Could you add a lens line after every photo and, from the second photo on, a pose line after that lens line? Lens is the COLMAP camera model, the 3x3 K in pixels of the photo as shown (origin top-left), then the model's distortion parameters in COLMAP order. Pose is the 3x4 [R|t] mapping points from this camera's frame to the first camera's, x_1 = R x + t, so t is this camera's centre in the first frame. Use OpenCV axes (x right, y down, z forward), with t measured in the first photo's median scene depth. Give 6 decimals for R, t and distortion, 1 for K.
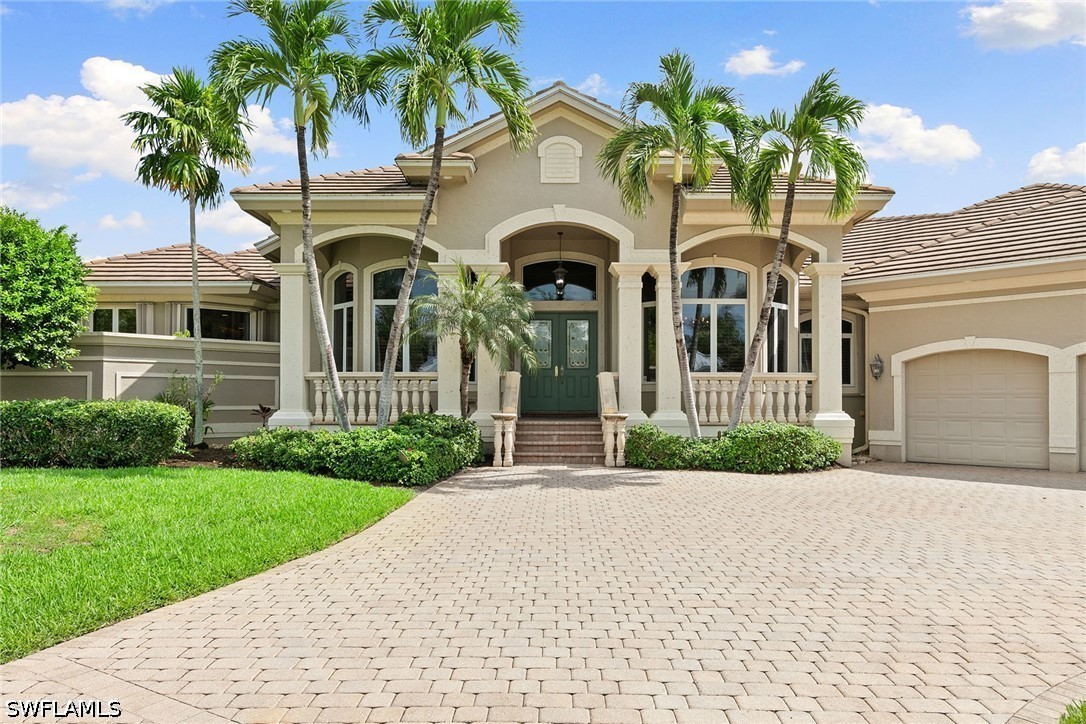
lens RADIAL K [[729.8, 0, 559.5], [0, 729.8, 394.6], [0, 0, 1]] dist [0.007477, -0.001737]
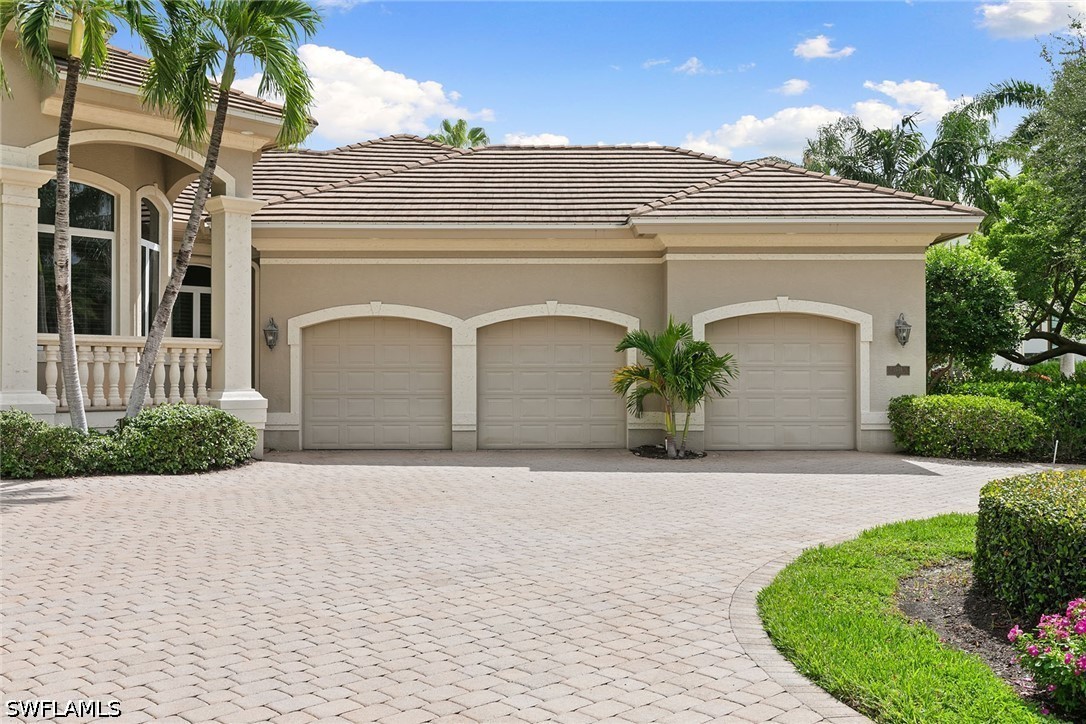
lens RADIAL K [[1033.7, 0, 538.0], [0, 1033.7, 362.6], [0, 0, 1]] dist [-0.005533, 0.000000]
pose [[0.685421, 0.008253, 0.728100, -0.217277], [-0.005218, 0.999966, -0.006422, 0.000084], [-0.728128, 0.000603, 0.685441, 0.015466]]
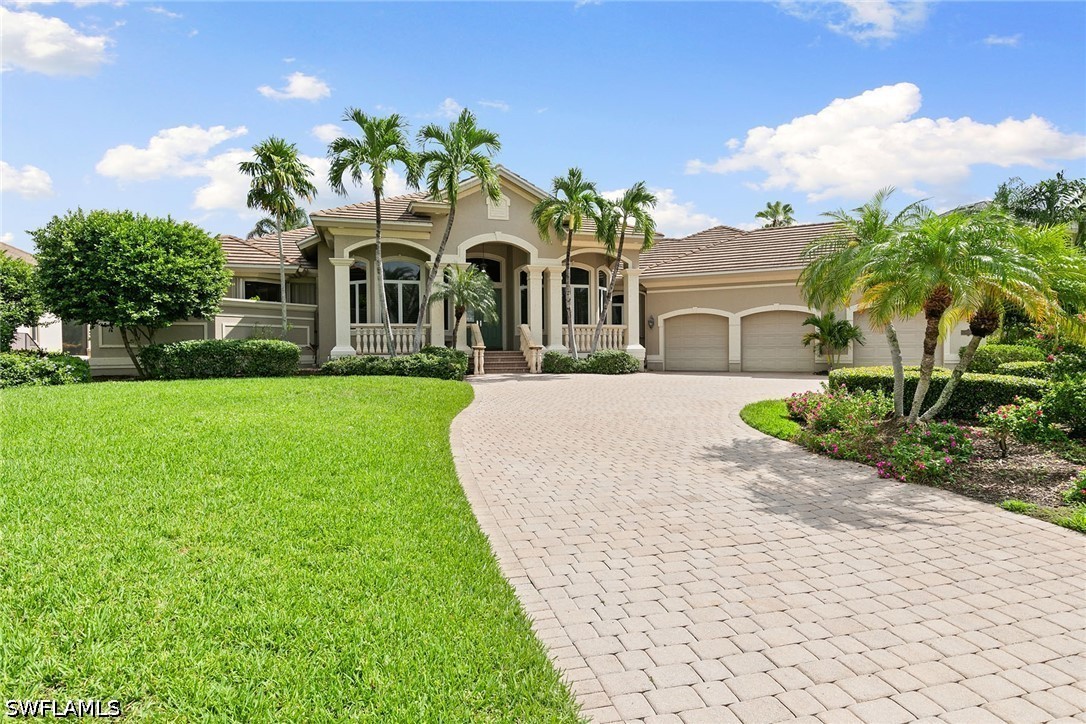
lens RADIAL K [[600.9, 0, 547.9], [0, 600.9, 359.5], [0, 0, 1]] dist [0.018812, 0.000292]
pose [[0.949568, -0.014629, 0.313221, -0.369021], [0.006009, 0.999577, 0.028469, 0.016175], [-0.313505, -0.025151, 0.949253, -0.481567]]
